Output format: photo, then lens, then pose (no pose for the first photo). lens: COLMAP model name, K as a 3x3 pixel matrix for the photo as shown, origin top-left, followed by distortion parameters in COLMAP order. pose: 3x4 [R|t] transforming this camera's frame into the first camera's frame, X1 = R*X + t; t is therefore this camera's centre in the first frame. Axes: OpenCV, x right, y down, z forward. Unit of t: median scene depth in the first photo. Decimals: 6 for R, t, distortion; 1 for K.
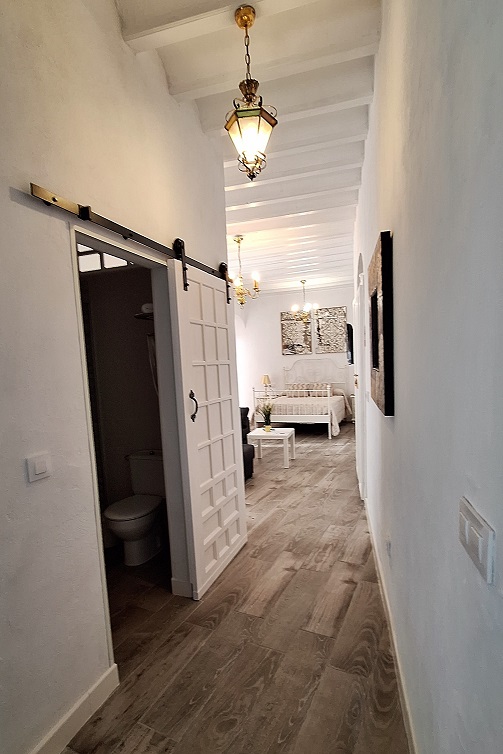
lens RADIAL K [[413.8, 0, 254.9], [0, 413.8, 376.1], [0, 0, 1]] dist [-0.004551, 0.006962]
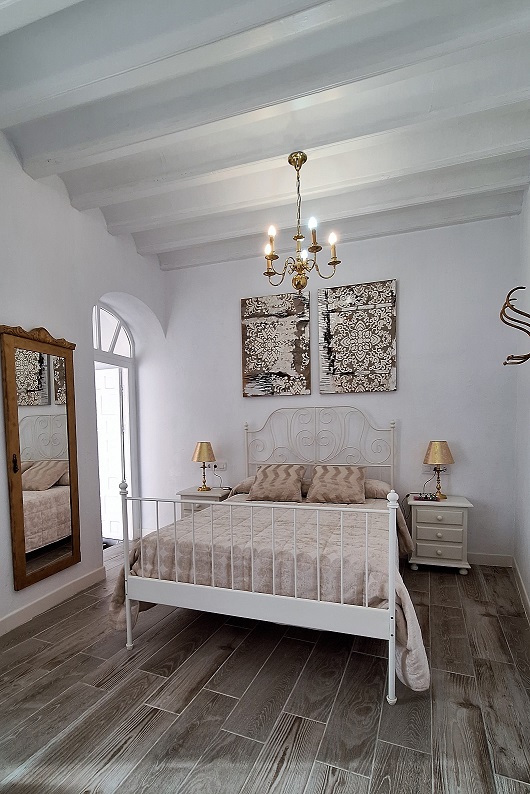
lens RADIAL K [[435.8, 0, 265.2], [0, 435.8, 397.8], [0, 0, 1]] dist [-0.004551, 0.006962]
pose [[0.997431, 0.033850, 0.063138, 0.062479], [-0.027347, 0.994495, -0.101155, -0.003845], [-0.066214, 0.099168, 0.992865, 0.558320]]
